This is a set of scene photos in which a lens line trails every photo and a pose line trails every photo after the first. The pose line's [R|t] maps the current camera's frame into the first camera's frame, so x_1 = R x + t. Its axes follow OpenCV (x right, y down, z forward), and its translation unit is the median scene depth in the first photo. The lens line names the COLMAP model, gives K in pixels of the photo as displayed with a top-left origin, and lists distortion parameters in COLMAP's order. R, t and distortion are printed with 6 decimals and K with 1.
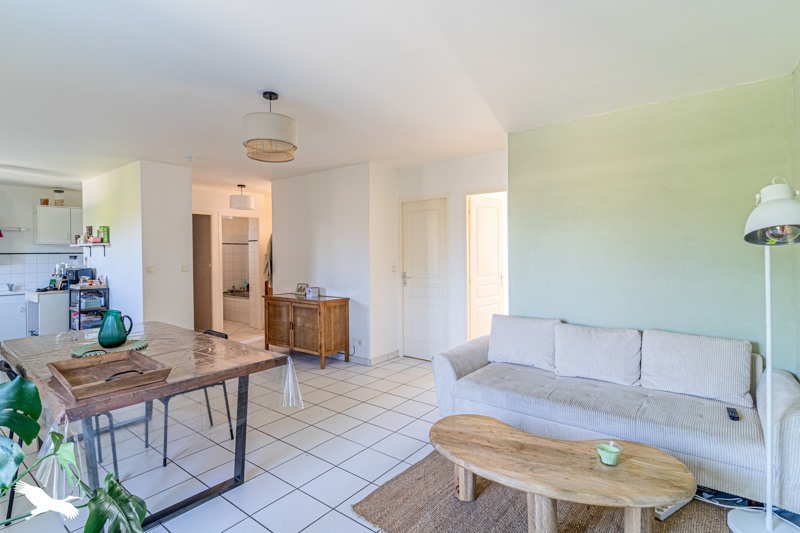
lens RADIAL K [[399.5, 0, 402.4], [0, 399.5, 256.8], [0, 0, 1]] dist [0.001520, 0.000058]
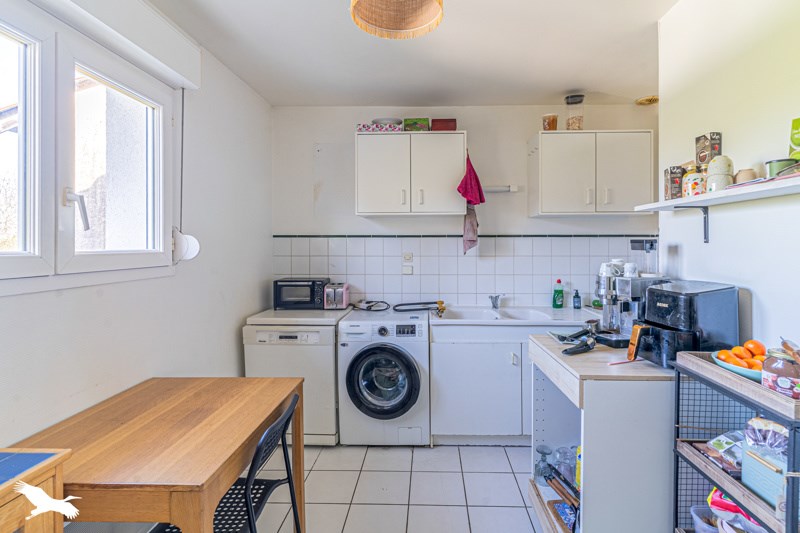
lens RADIAL K [[419.6, 0, 403.2], [0, 419.6, 242.3], [0, 0, 1]] dist [-0.000333, -0.000206]
pose [[0.566659, 0.003695, -0.823944, -0.591882], [-0.009160, 0.999956, -0.001816, 0.002320], [0.823901, 0.008576, 0.566668, 0.587492]]
